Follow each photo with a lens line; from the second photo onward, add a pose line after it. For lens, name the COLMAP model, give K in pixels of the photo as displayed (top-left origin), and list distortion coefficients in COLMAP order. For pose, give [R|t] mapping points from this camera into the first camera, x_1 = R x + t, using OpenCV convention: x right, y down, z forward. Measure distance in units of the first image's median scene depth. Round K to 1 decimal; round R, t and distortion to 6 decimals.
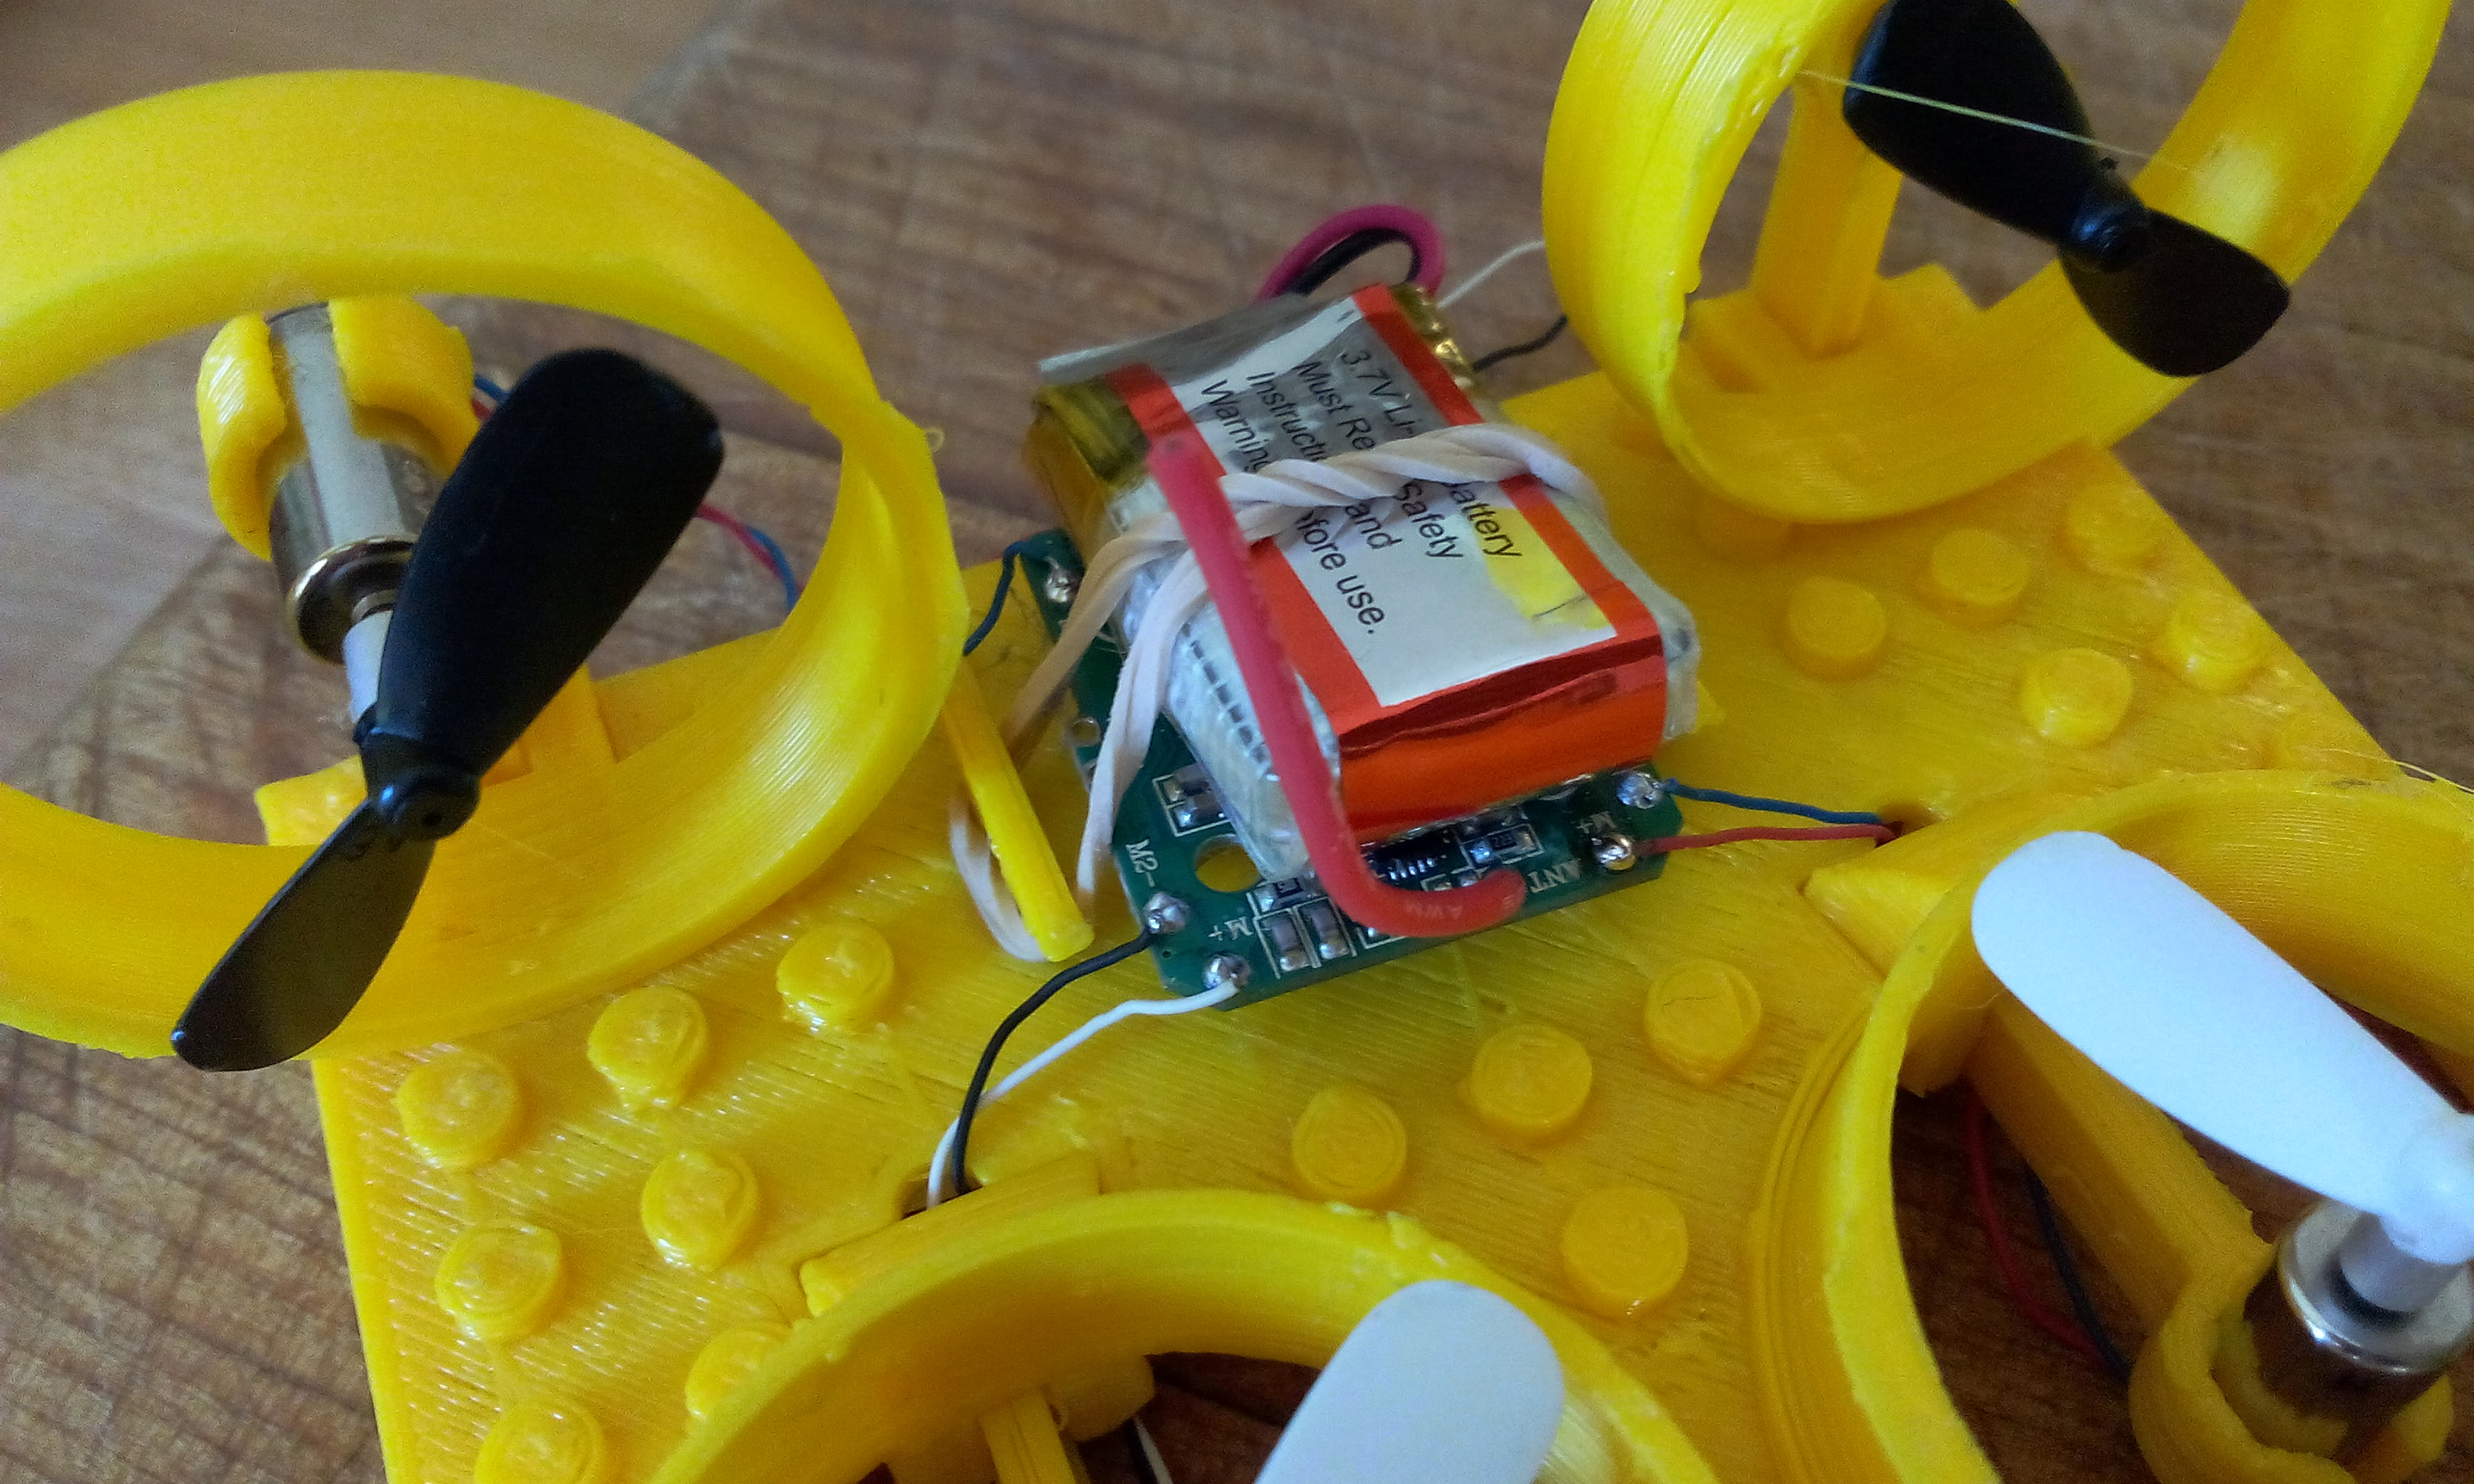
lens RADIAL K [[2164.8, 0, 1286.9], [0, 2164.8, 780.8], [0, 0, 1]] dist [-0.075521, 0.065280]
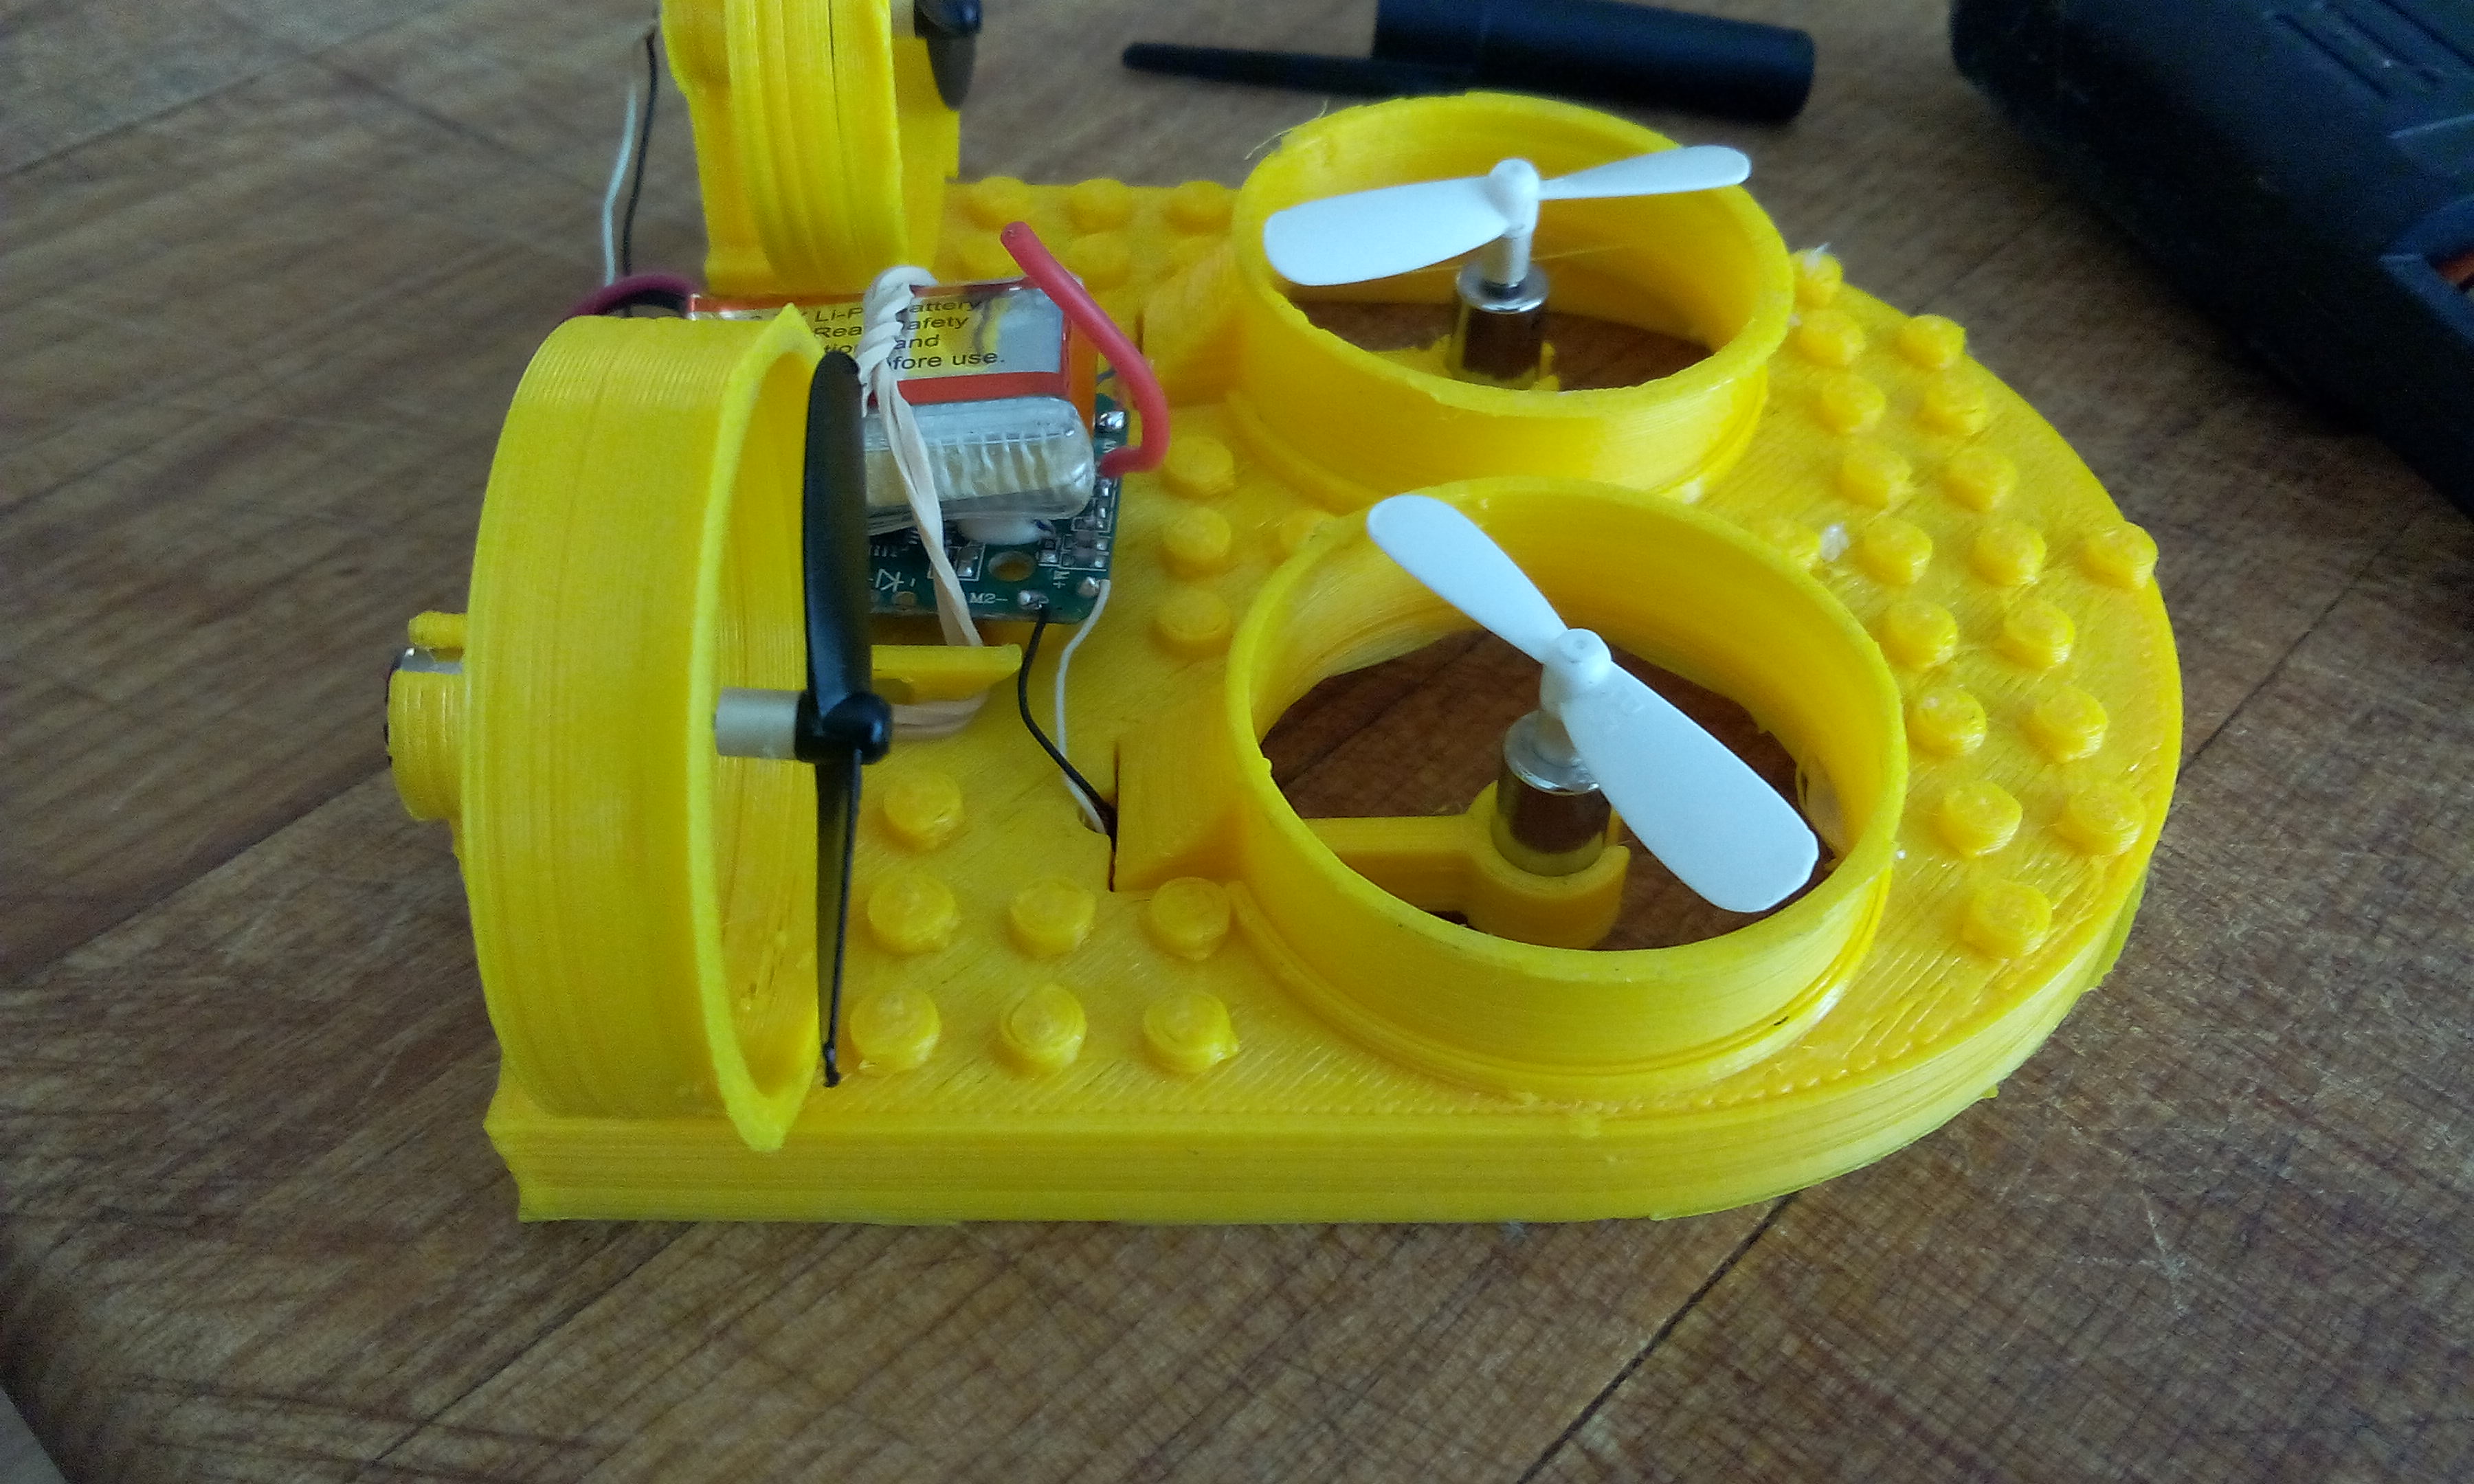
lens RADIAL K [[2164.8, 0, 1253.3], [0, 2164.8, 762.9], [0, 0, 1]] dist [-0.075521, 0.065280]
pose [[0.379725, -0.658257, 0.650005, -1.008537], [0.714442, 0.655032, 0.245978, -0.120875], [-0.587691, 0.370987, 0.719019, -0.159194]]
